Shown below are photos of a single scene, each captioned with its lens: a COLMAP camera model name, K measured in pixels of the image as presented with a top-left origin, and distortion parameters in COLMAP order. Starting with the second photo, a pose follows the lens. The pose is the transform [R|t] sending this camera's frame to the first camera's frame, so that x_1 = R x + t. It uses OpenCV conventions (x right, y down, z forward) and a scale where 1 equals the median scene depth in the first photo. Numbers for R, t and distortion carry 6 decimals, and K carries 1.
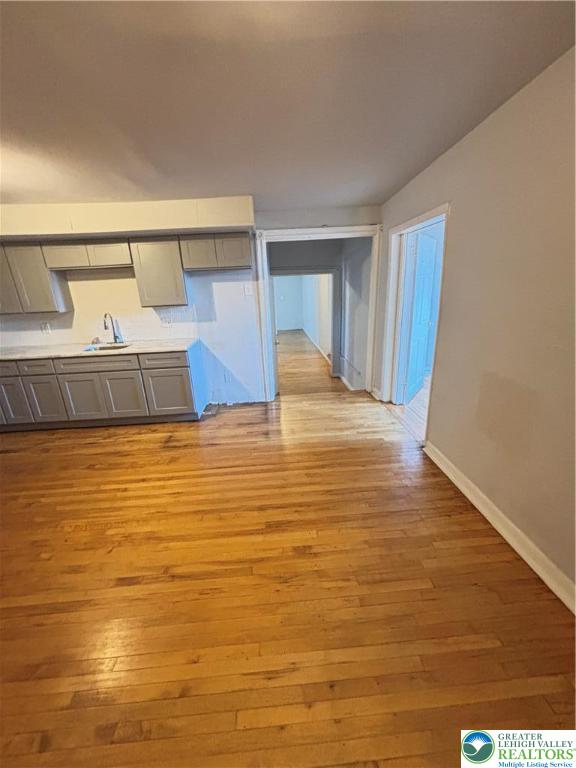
lens RADIAL K [[311.5, 0, 288.0], [0, 311.5, 384.0], [0, 0, 1]] dist [-0.000350, -0.000016]
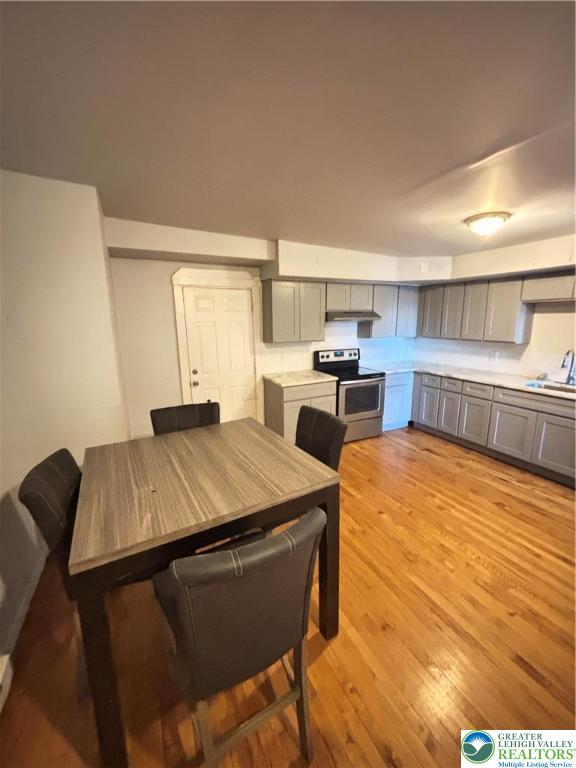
lens RADIAL K [[311.5, 0, 288.0], [0, 311.5, 384.0], [0, 0, 1]] dist [-0.000350, -0.000016]
pose [[0.390132, 0.224359, -0.893006, -0.096415], [-0.290137, 0.950405, 0.112026, -0.004868], [0.873852, 0.215389, 0.435879, -0.058876]]
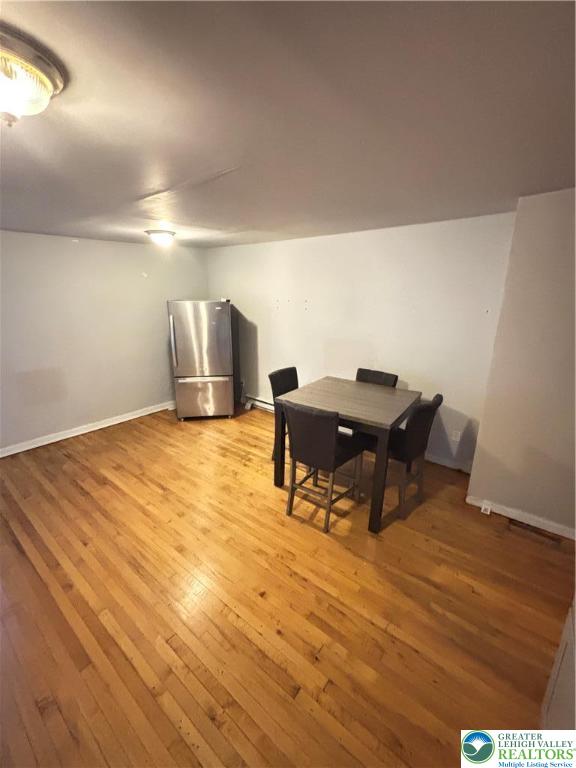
lens RADIAL K [[311.5, 0, 288.0], [0, 311.5, 384.0], [0, 0, 1]] dist [-0.000350, -0.000016]
pose [[-0.747581, -0.144908, 0.648170, -0.975556], [0.227541, 0.860971, 0.454922, -0.258800], [-0.623978, 0.487576, -0.610673, 0.686182]]
